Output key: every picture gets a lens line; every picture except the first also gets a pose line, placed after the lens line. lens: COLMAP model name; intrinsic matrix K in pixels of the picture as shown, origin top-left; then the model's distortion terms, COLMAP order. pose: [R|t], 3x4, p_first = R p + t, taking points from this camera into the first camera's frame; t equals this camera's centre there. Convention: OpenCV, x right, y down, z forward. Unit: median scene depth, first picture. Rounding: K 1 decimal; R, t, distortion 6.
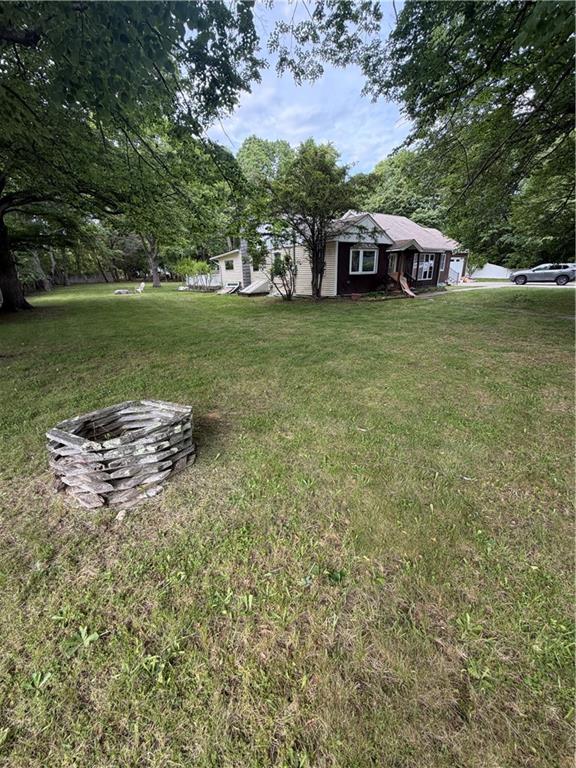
lens RADIAL K [[306.3, 0, 287.6], [0, 306.3, 382.4], [0, 0, 1]] dist [-0.001125, 0.000663]
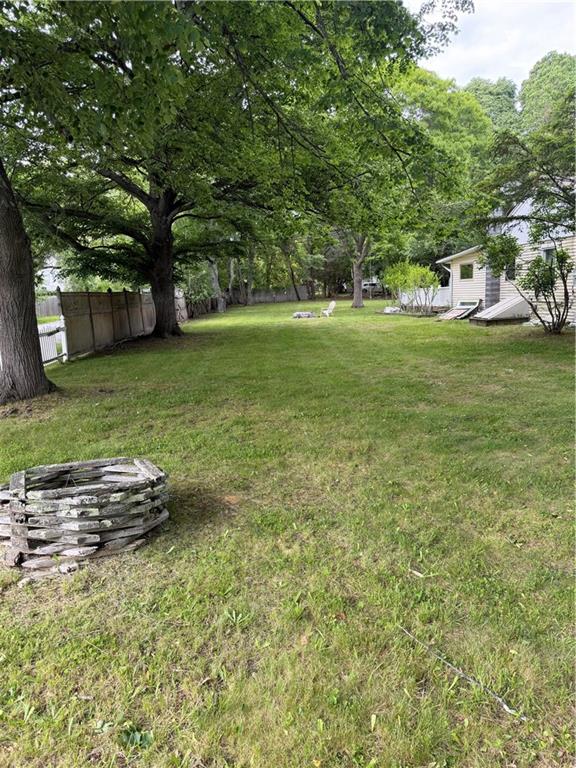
lens RADIAL K [[541.2, 0, 290.9], [0, 541.2, 388.8], [0, 0, 1]] dist [0.040010, -0.042517]
pose [[0.852464, 0.081373, -0.516413, 0.189435], [-0.158007, 0.981717, -0.106137, -0.010774], [0.498335, 0.172075, 0.849737, 0.000242]]
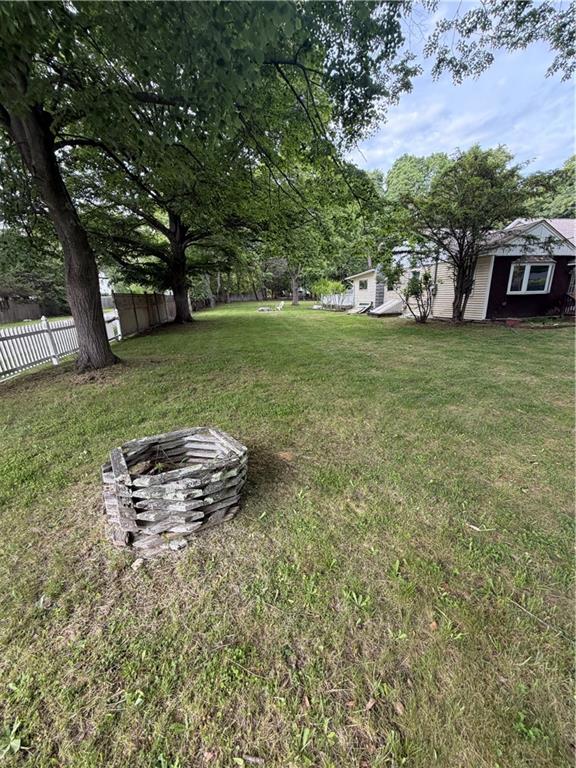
lens RADIAL K [[306.3, 0, 287.2], [0, 306.3, 382.0], [0, 0, 1]] dist [-0.001125, 0.000663]
pose [[0.910009, 0.114039, -0.398596, 0.036695], [-0.136755, 0.990182, -0.028925, -0.030933], [0.391384, 0.080832, 0.916671, 0.070568]]
